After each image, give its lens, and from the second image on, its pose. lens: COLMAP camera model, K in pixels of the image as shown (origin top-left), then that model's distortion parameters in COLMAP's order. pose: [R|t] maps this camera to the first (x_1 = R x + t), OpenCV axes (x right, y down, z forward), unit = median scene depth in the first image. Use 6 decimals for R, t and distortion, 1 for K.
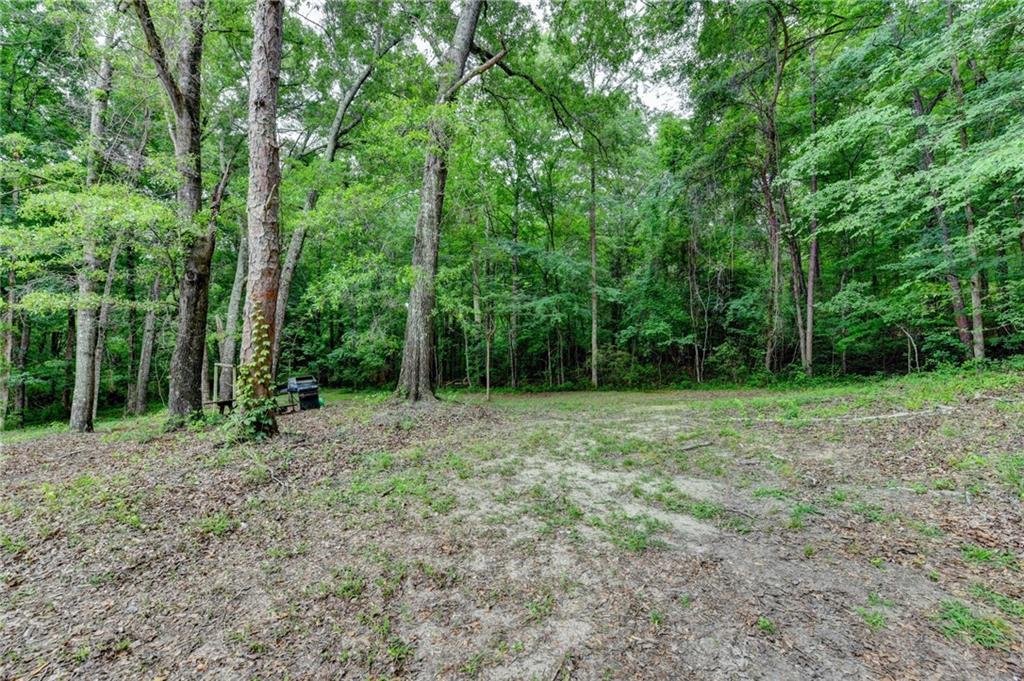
lens RADIAL K [[423.0, 0, 512.0], [0, 423.0, 340.5], [0, 0, 1]] dist [-0.000820, -0.000244]
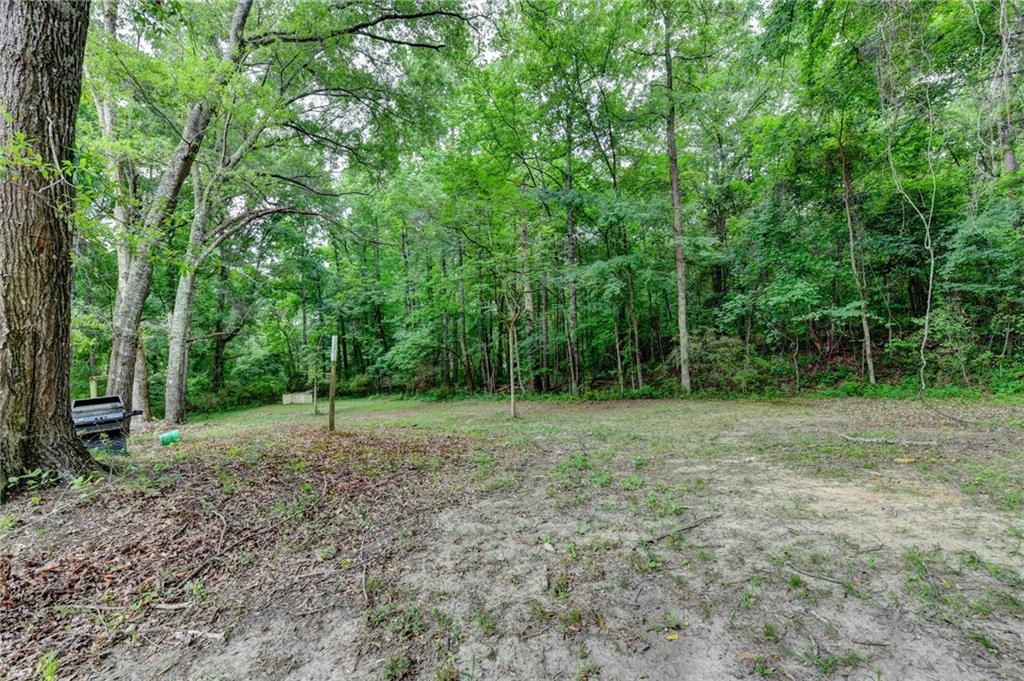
lens RADIAL K [[423.0, 0, 512.0], [0, 423.0, 340.5], [0, 0, 1]] dist [-0.000820, -0.000244]
pose [[0.972790, -0.044001, -0.227474, 0.085471], [0.044724, 0.998997, -0.001979, 0.017238], [0.227333, -0.008248, 0.973782, 0.295298]]
